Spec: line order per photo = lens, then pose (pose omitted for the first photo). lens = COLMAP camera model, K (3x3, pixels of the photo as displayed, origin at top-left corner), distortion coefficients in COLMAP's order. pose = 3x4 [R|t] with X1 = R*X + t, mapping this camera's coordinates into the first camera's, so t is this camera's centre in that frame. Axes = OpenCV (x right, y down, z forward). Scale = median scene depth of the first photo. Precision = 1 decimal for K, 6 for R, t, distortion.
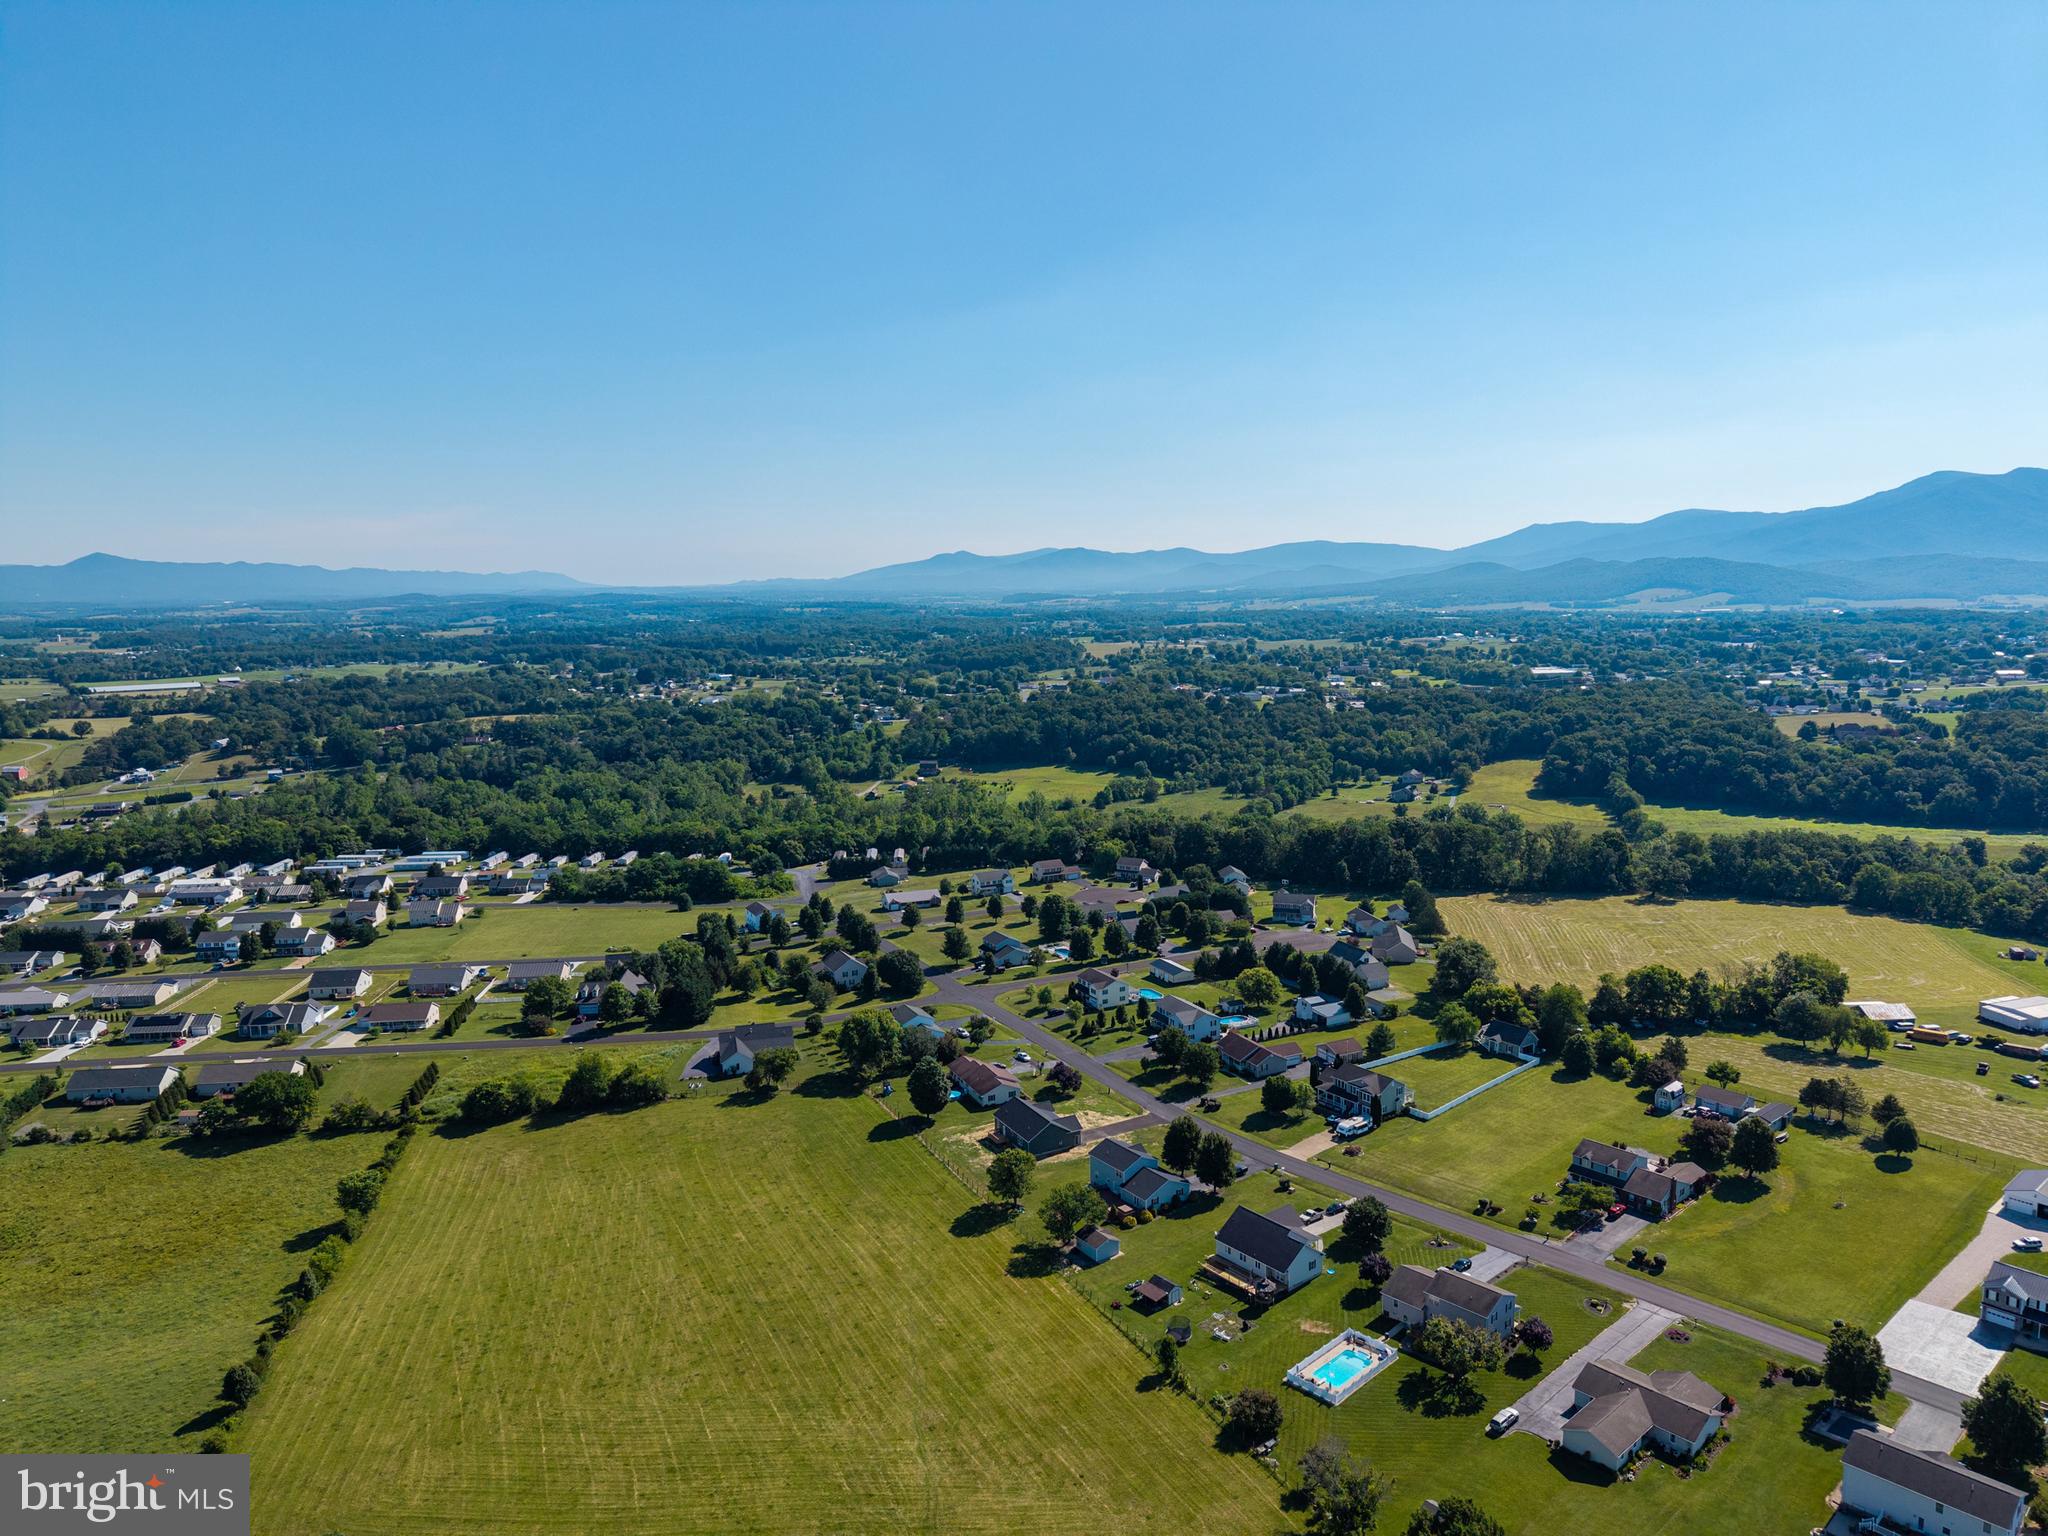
lens RADIAL K [[1382.1, 0, 1024.0], [0, 1382.1, 768.0], [0, 0, 1]] dist [0.098882, -0.143482]
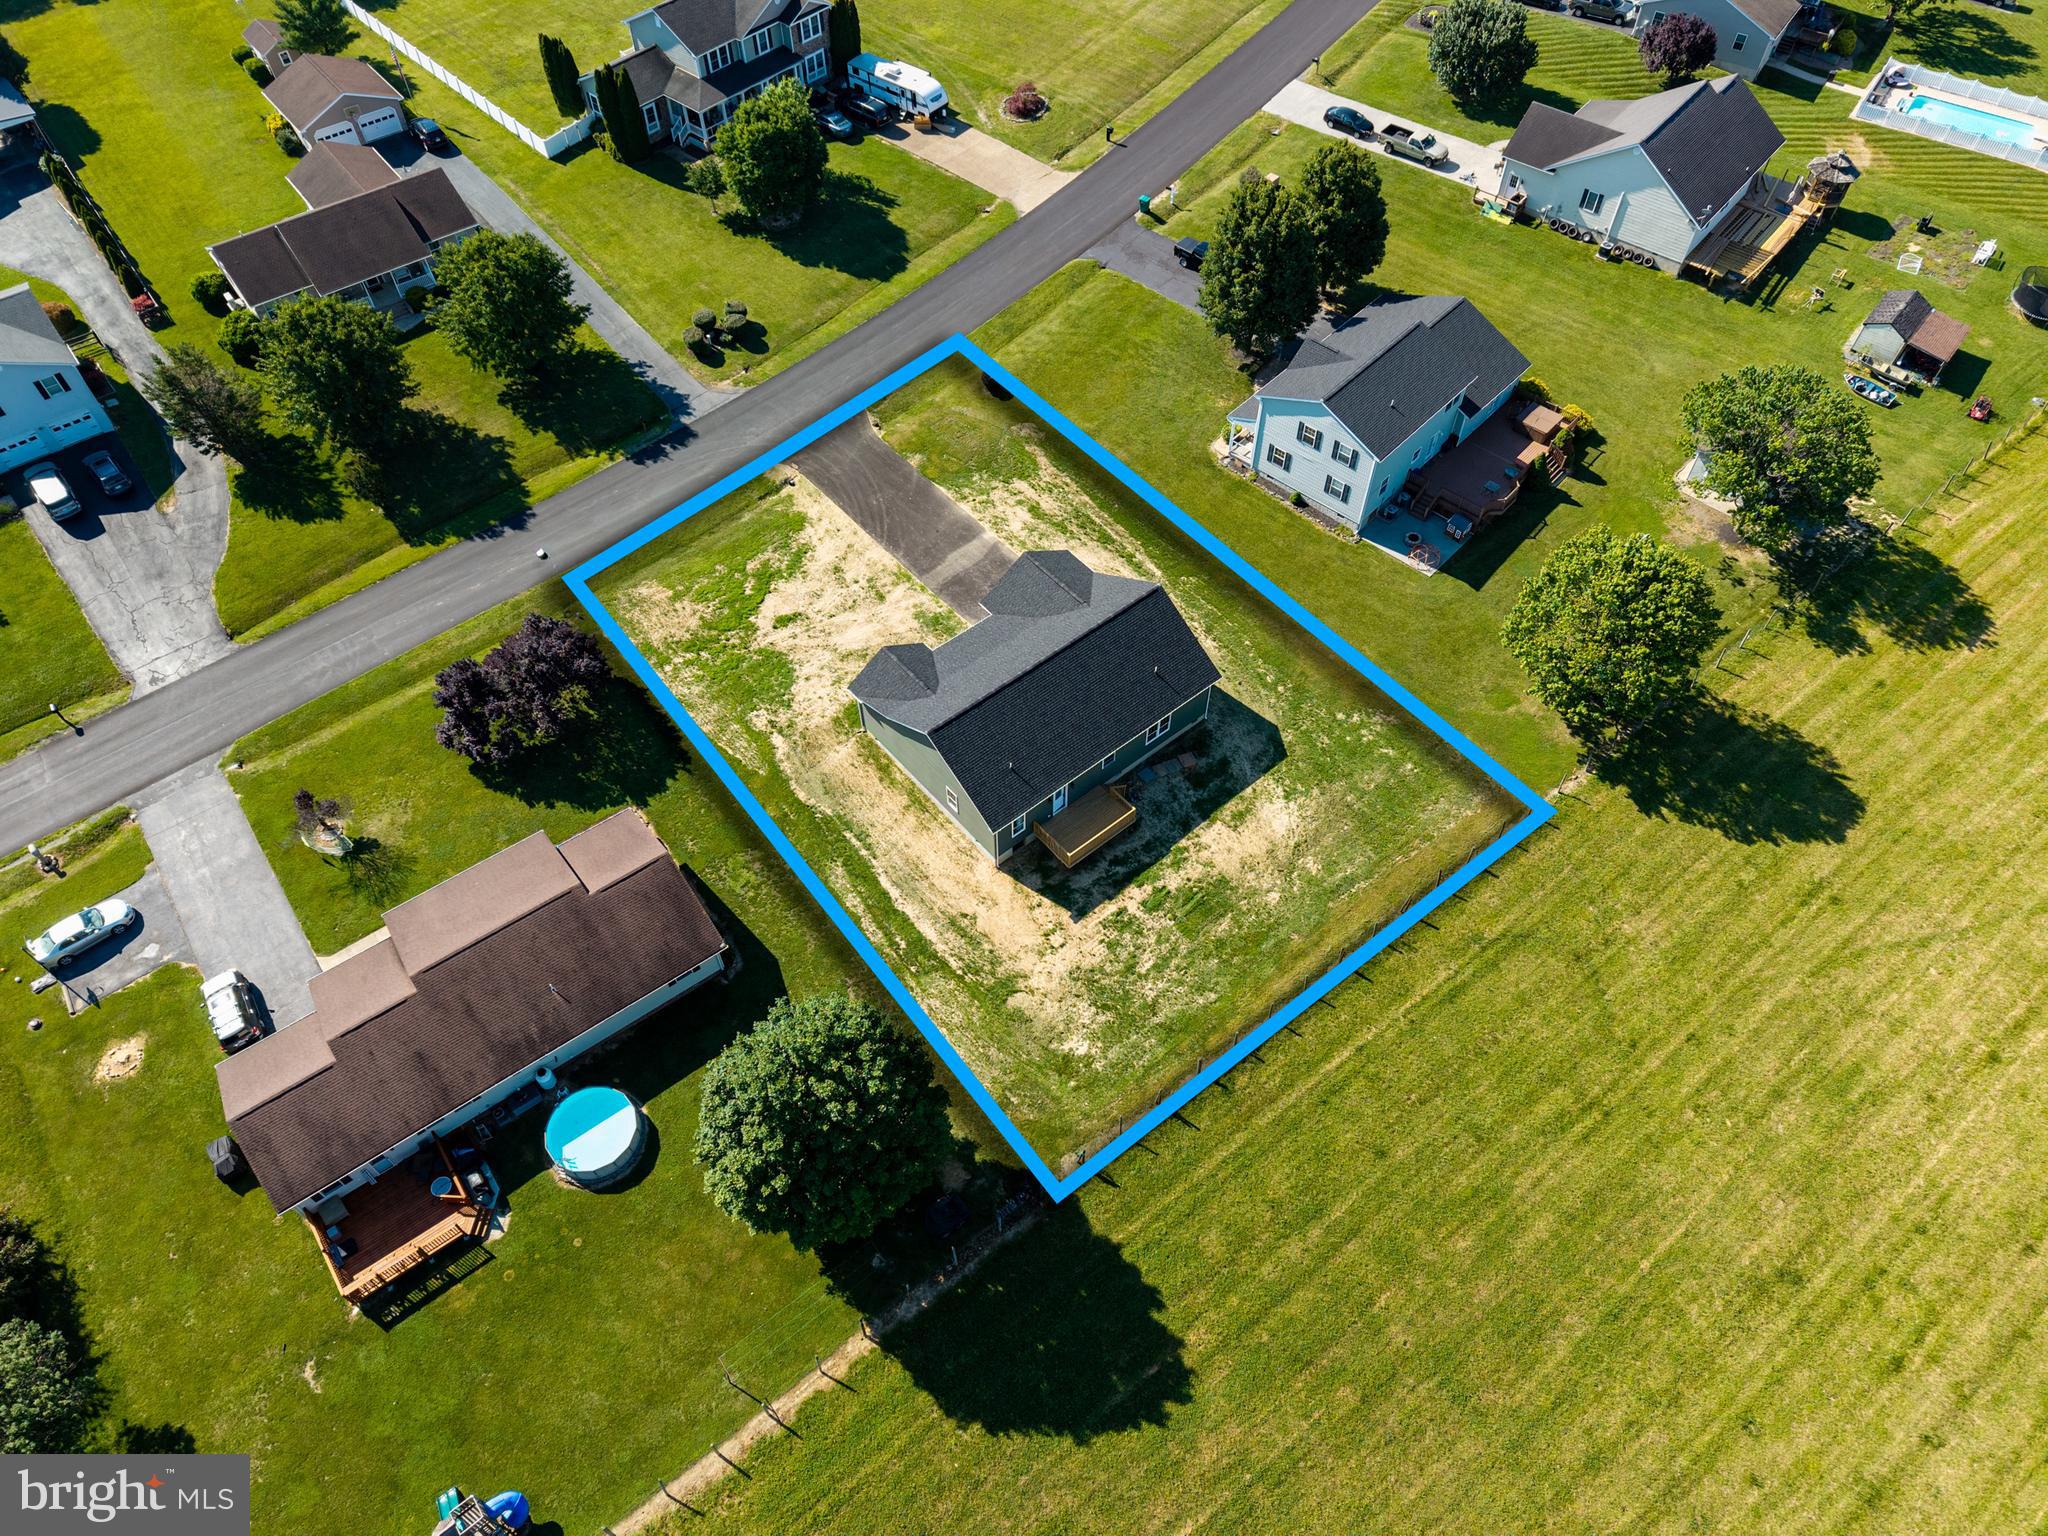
lens RADIAL K [[1388.9, 0, 1053.1], [0, 1388.9, 764.2], [0, 0, 1]] dist [0.002122, -0.004782]
pose [[-0.213763, -0.770313, 0.600769, -0.110928], [0.144592, 0.583261, 0.799312, 0.041586], [-0.966126, 0.257729, -0.013299, 0.707446]]
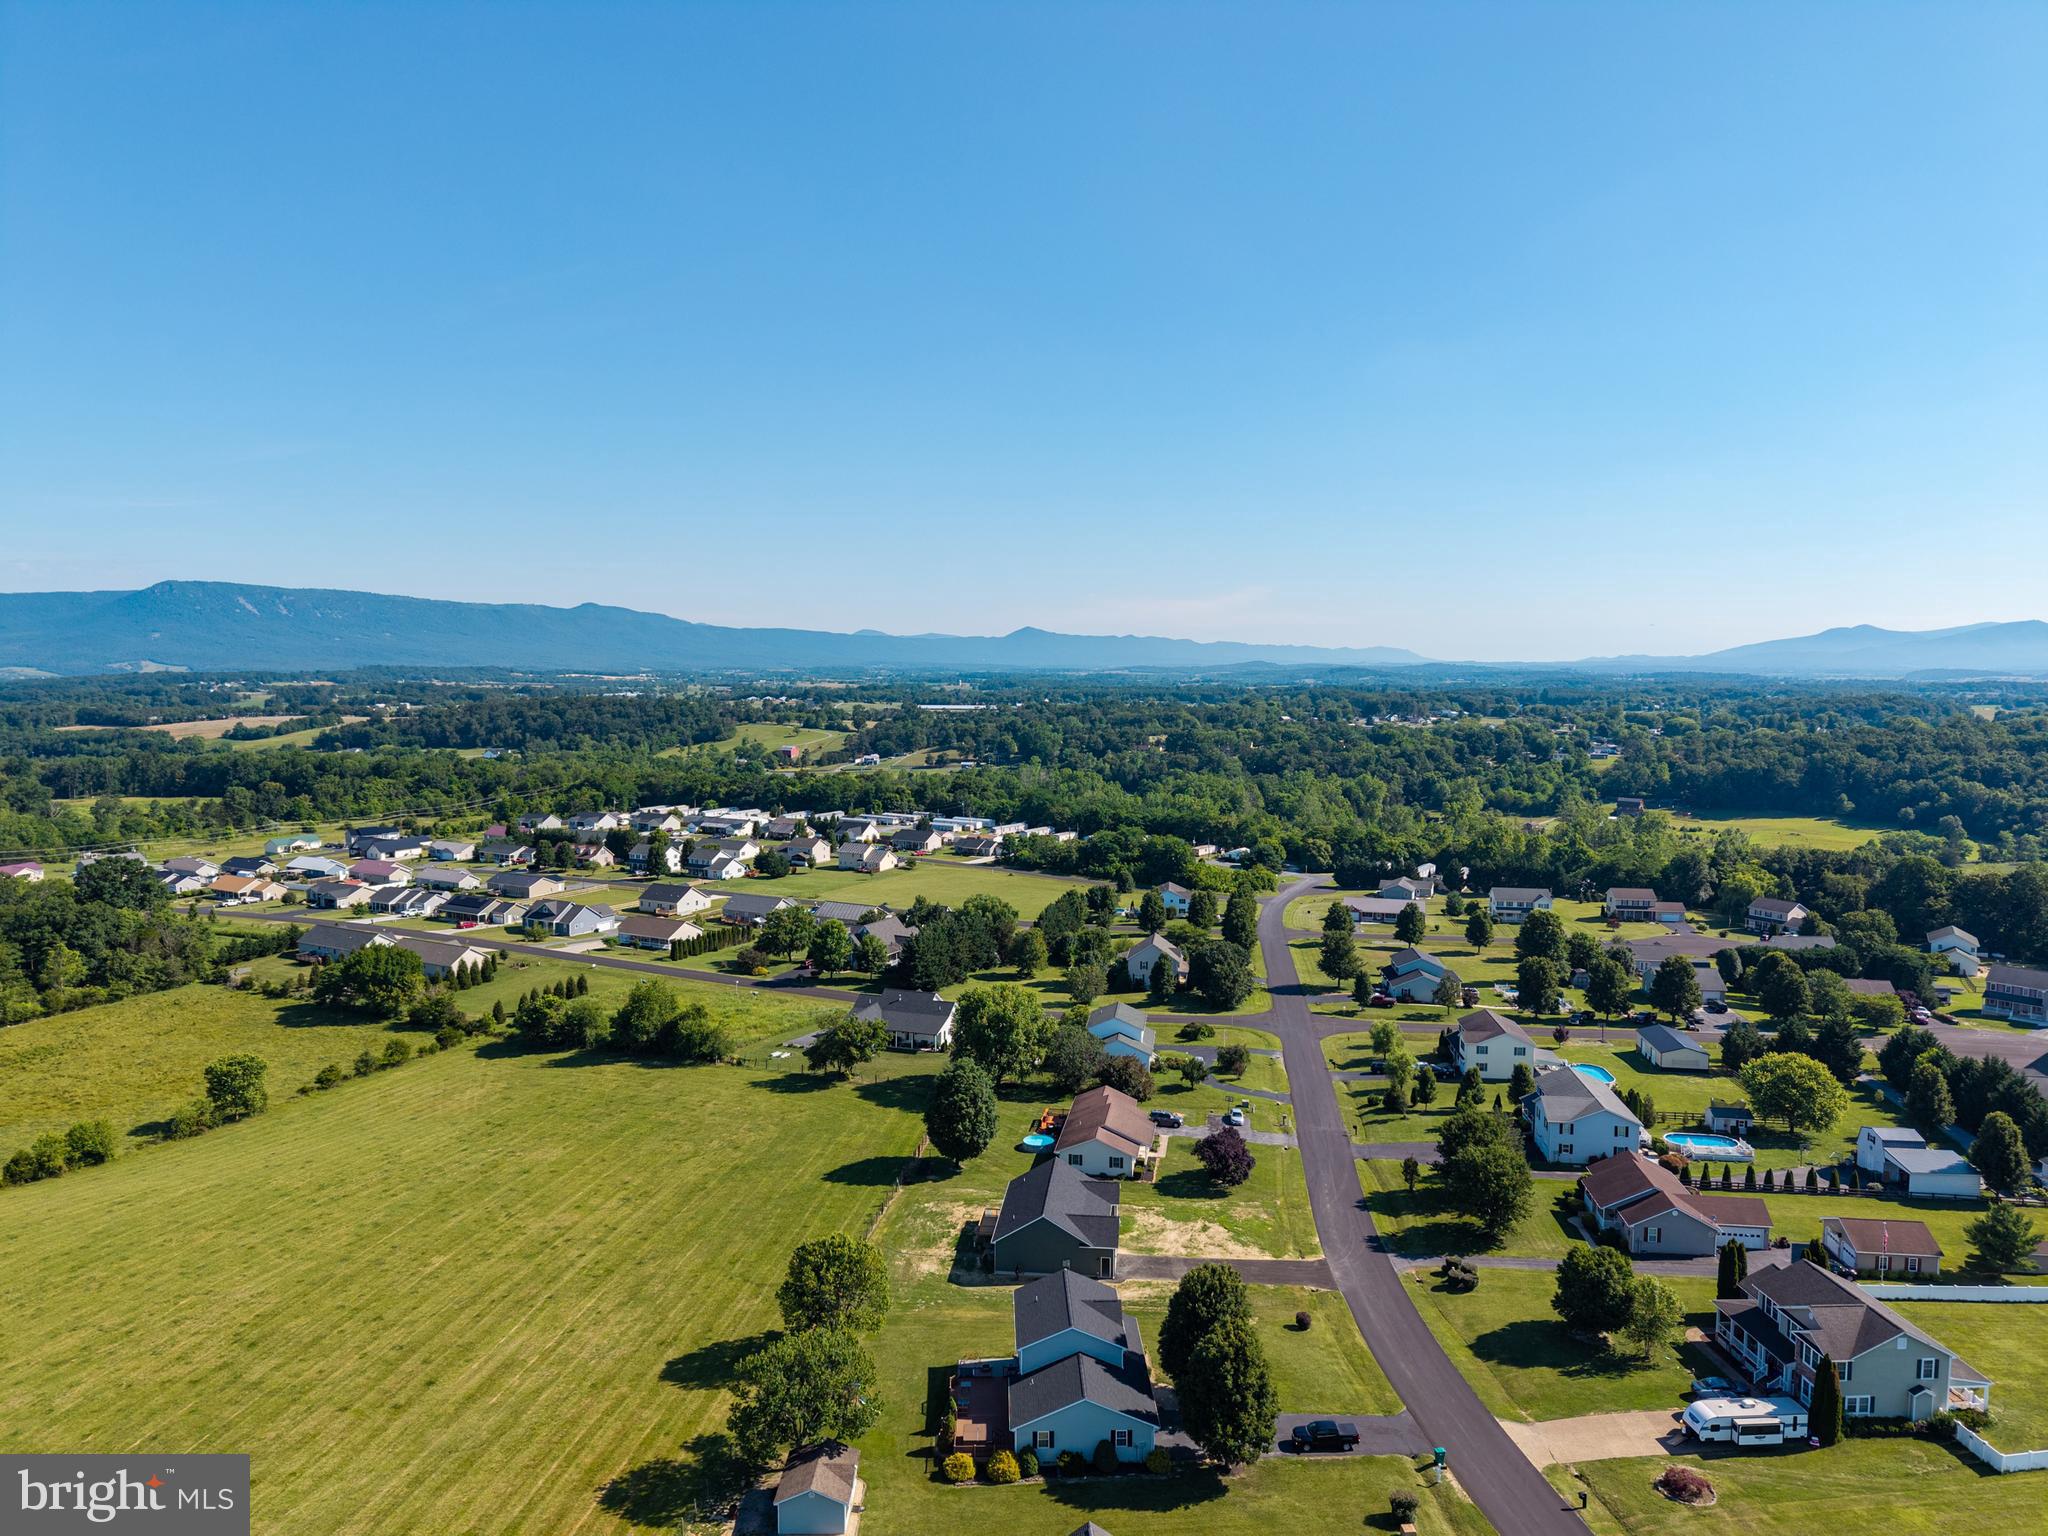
lens RADIAL K [[1382.4, 0, 1024.0], [0, 1382.4, 768.0], [0, 0, 1]] dist [0.009502, -0.002794]
pose [[0.826991, 0.061110, -0.558884, 0.191627], [-0.093584, 0.995169, -0.029663, 0.075913], [0.554371, 0.076834, 0.828715, 0.393604]]
